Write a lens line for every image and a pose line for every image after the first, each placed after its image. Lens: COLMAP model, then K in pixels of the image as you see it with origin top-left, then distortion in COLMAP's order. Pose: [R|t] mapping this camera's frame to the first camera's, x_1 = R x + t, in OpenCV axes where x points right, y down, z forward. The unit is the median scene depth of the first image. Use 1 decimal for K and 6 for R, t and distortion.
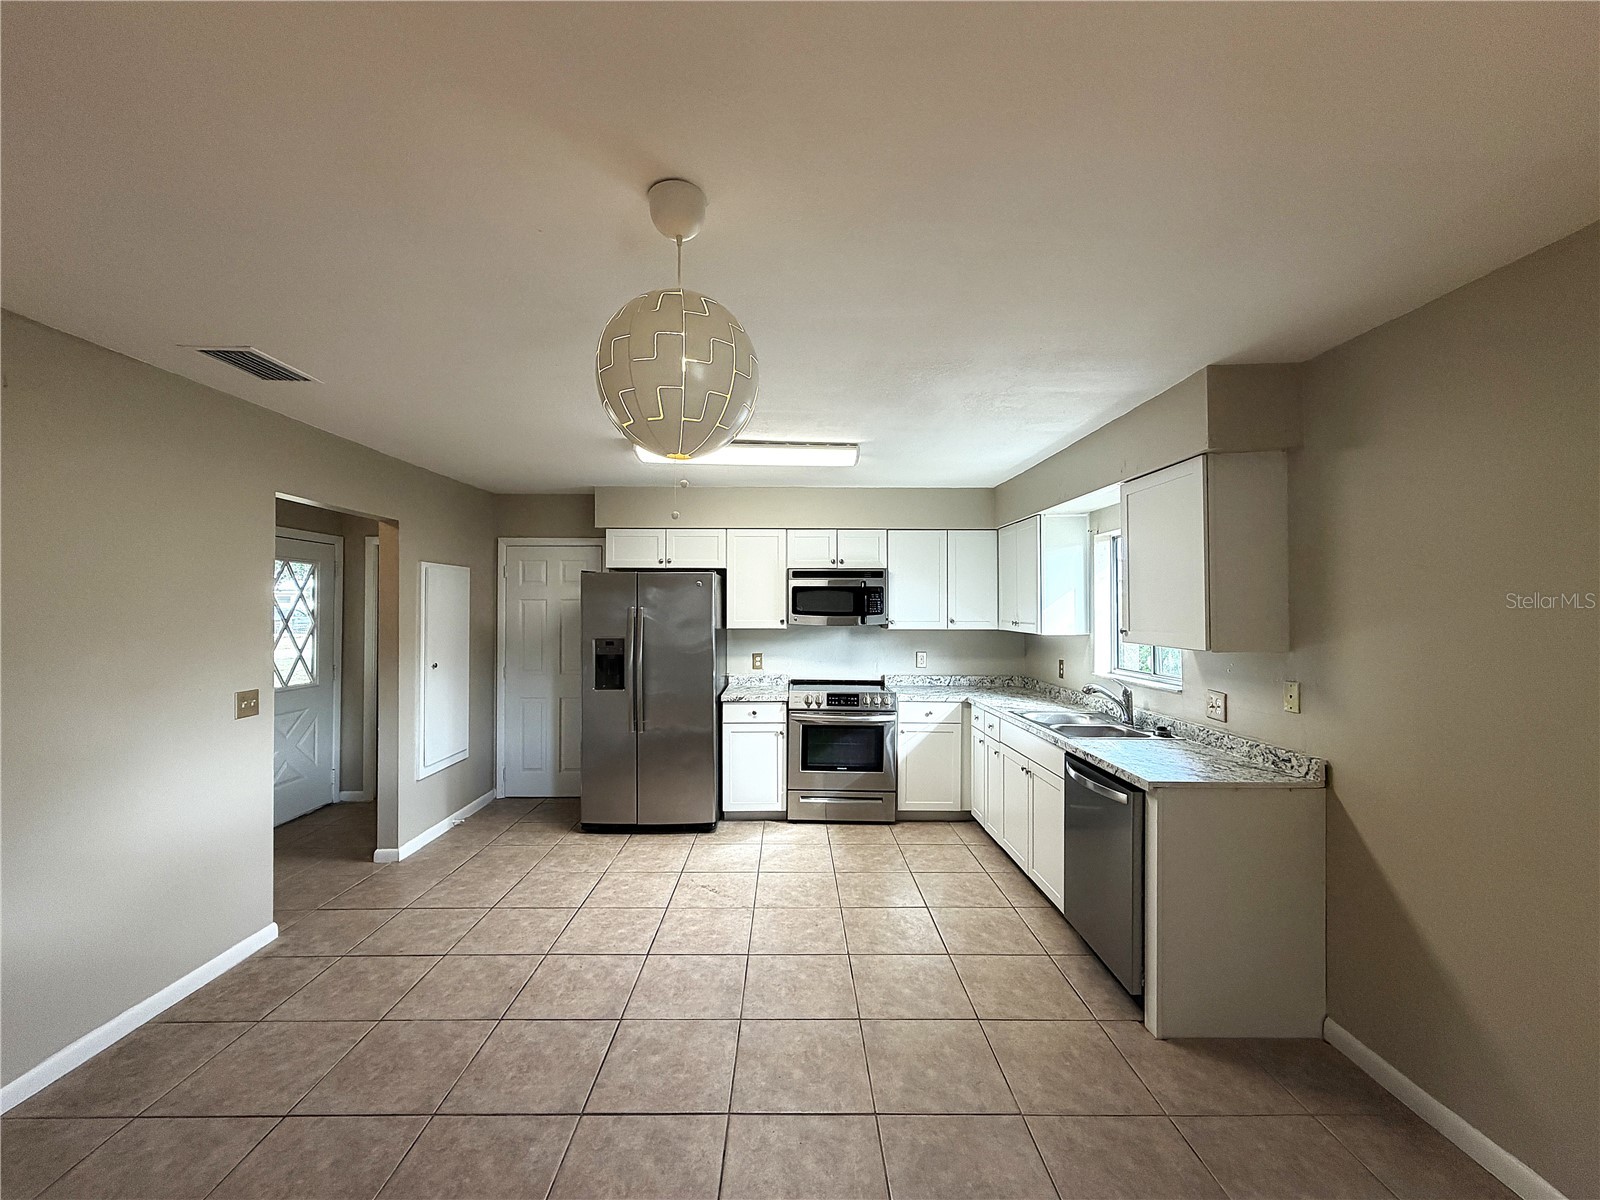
lens RADIAL K [[637.2, 0, 797.8], [0, 637.2, 602.9], [0, 0, 1]] dist [0.003127, -0.000152]
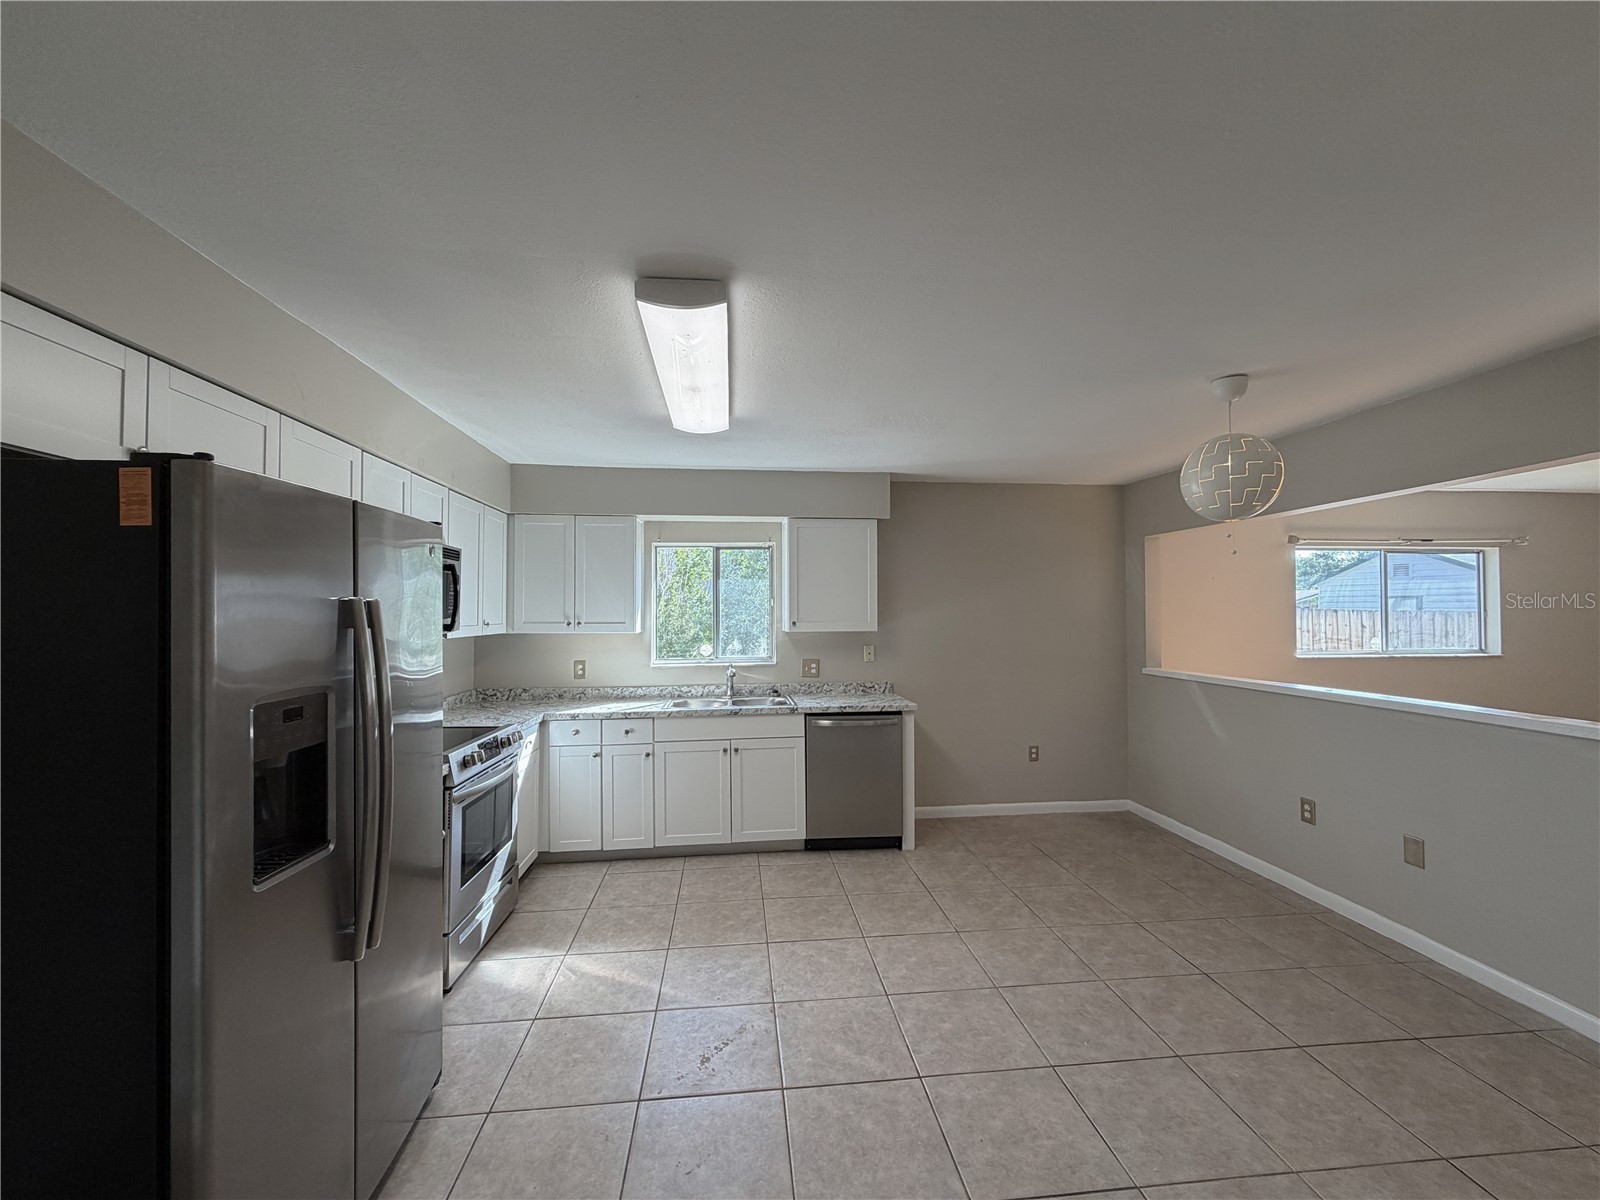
lens RADIAL K [[637.2, 0, 796.6], [0, 637.2, 599.4], [0, 0, 1]] dist [0.003127, -0.000152]
pose [[-0.089049, 0.019033, 0.995845, -0.597192], [-0.003306, 0.999806, -0.019404, 0.013294], [-0.996022, -0.005020, -0.088969, 0.753130]]
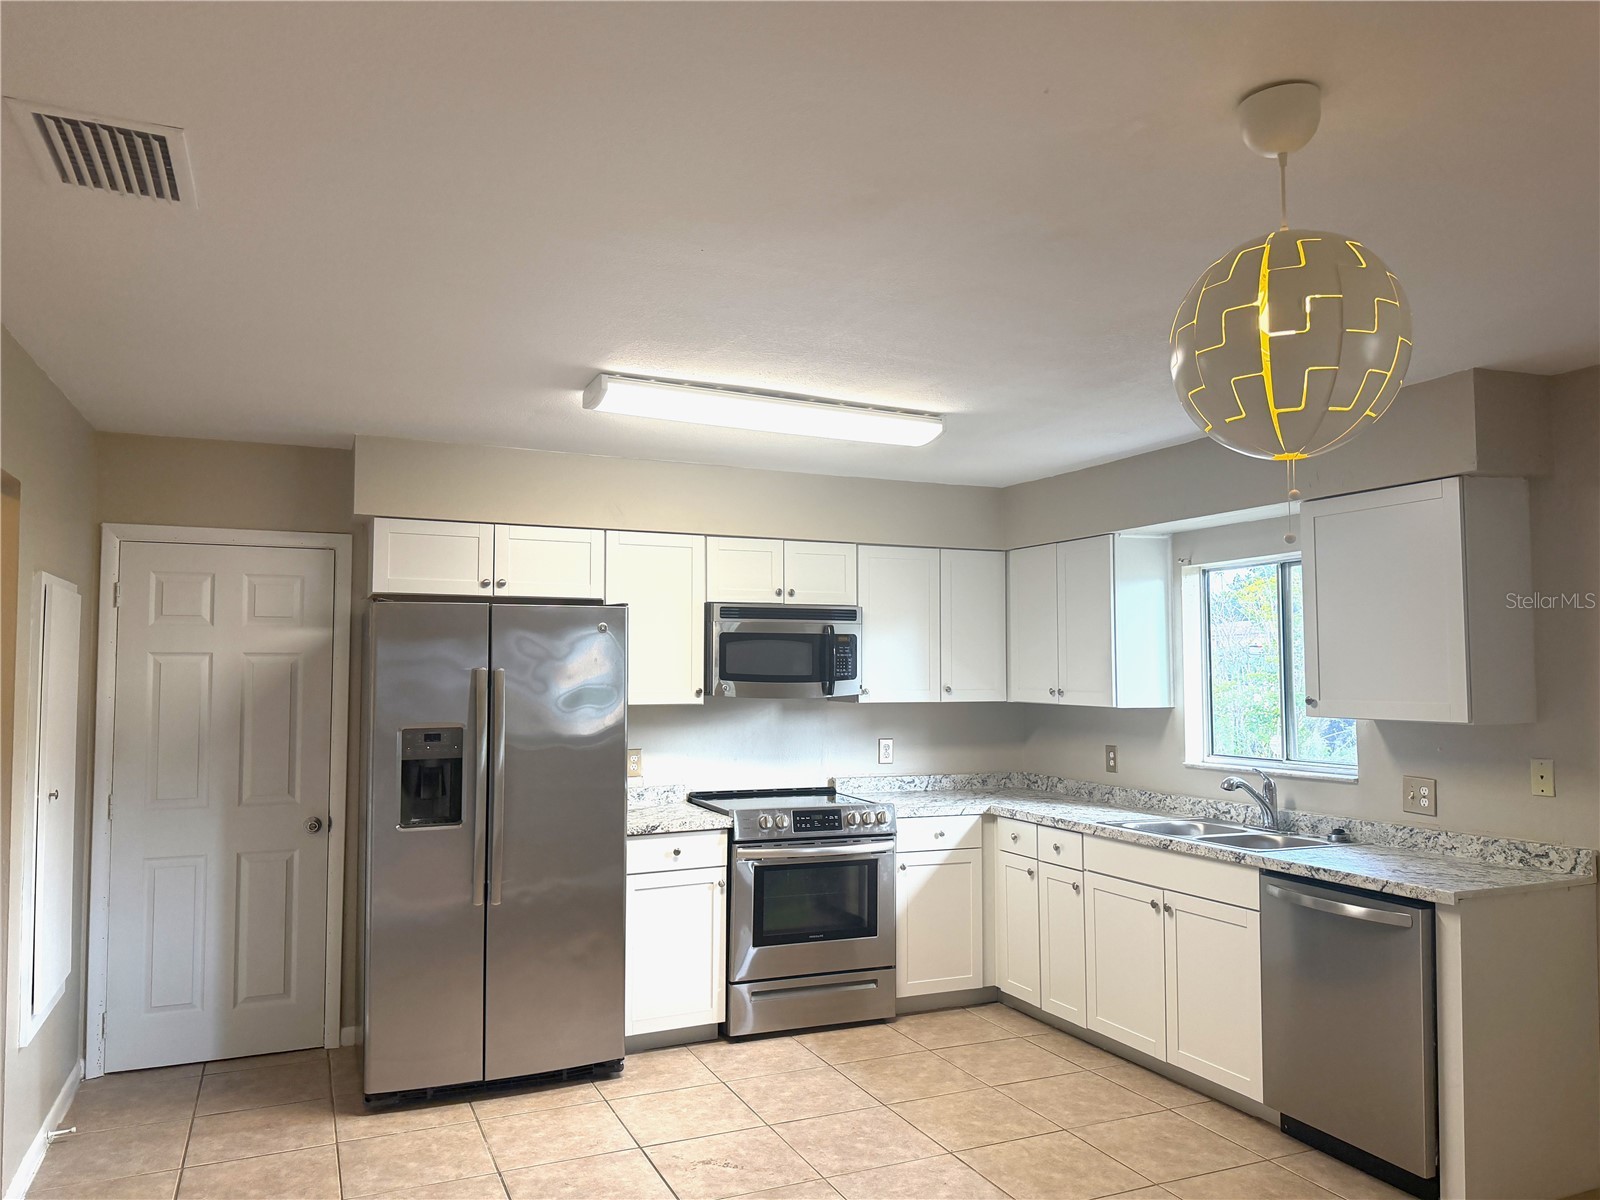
lens RADIAL K [[1121.7, 0, 802.1], [0, 1121.7, 601.0], [0, 0, 1]] dist [0.046362, -0.046805]
pose [[0.918120, 0.023189, 0.395623, -0.370572], [-0.001876, 0.998530, -0.054173, 0.001186], [-0.396298, 0.048995, 0.916814, 0.016422]]
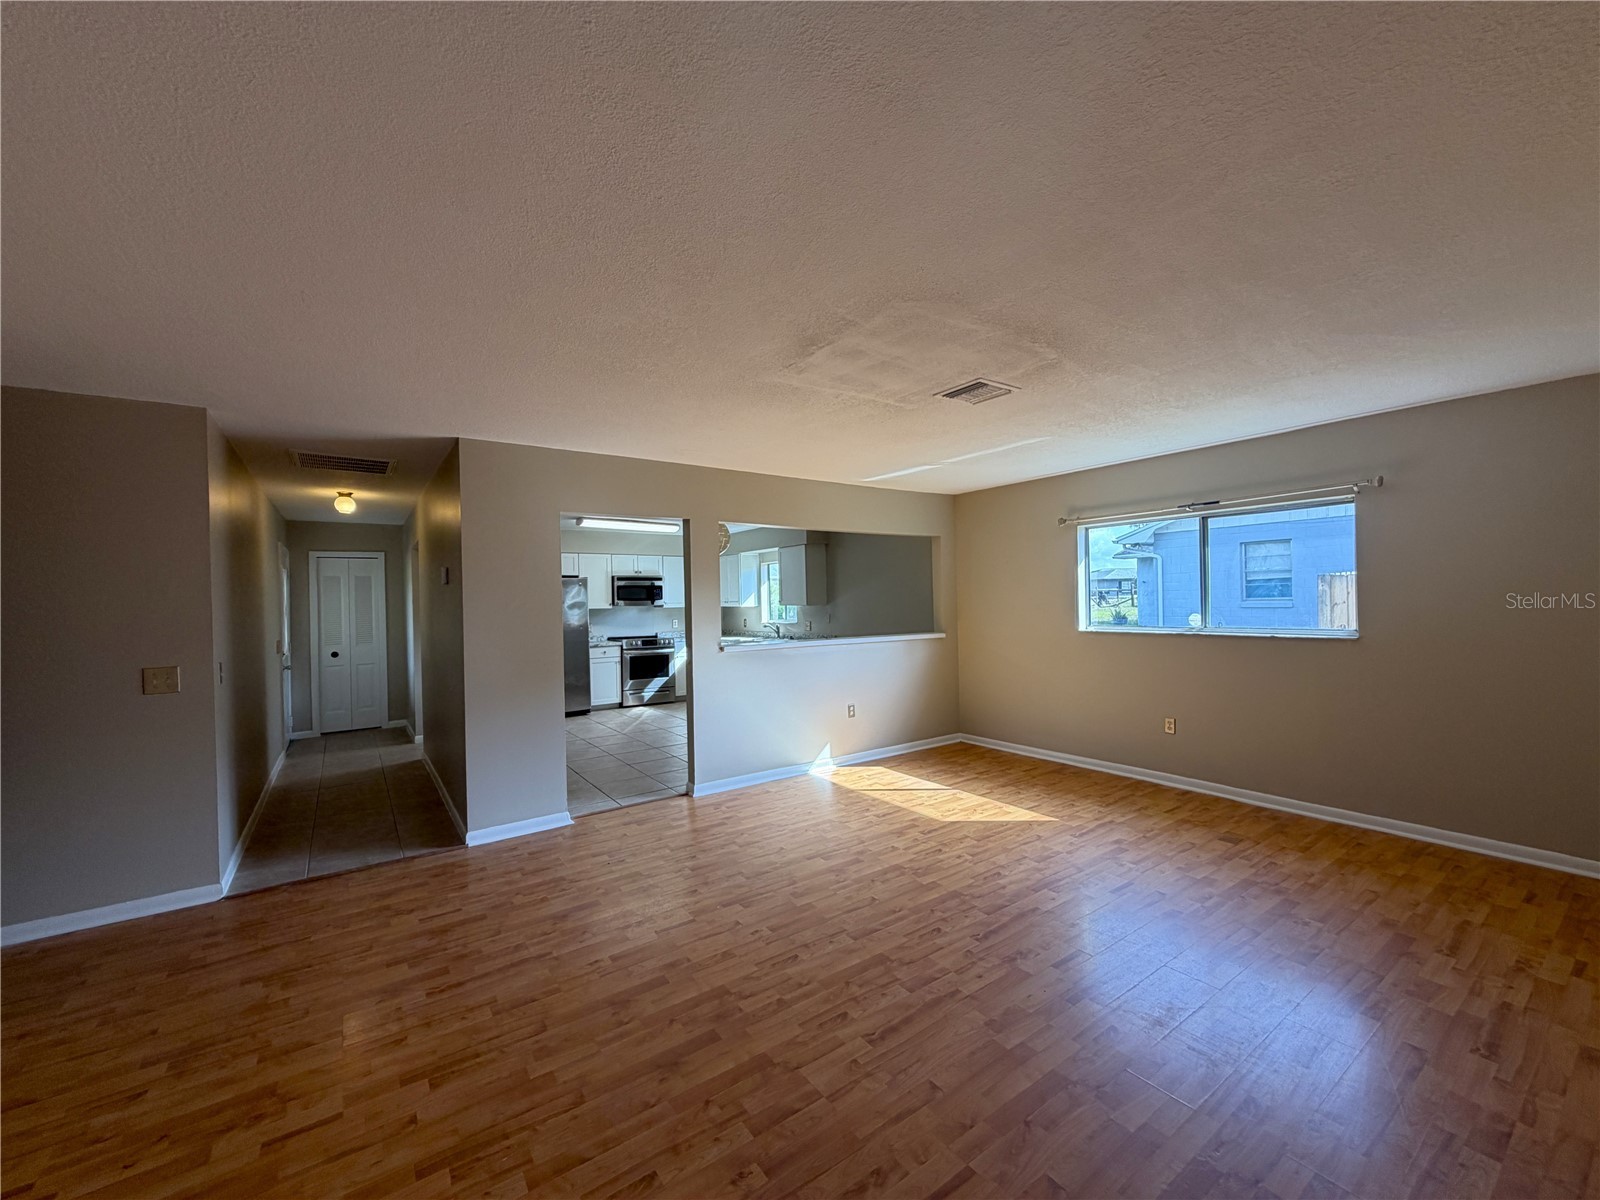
lens RADIAL K [[637.2, 0, 791.8], [0, 637.2, 587.0], [0, 0, 1]] dist [0.003127, -0.000152]
pose [[0.826919, -0.011348, 0.562206, -0.675062], [0.020753, 0.999731, -0.010345, 0.009163], [-0.561937, 0.020222, 0.826933, -0.890463]]
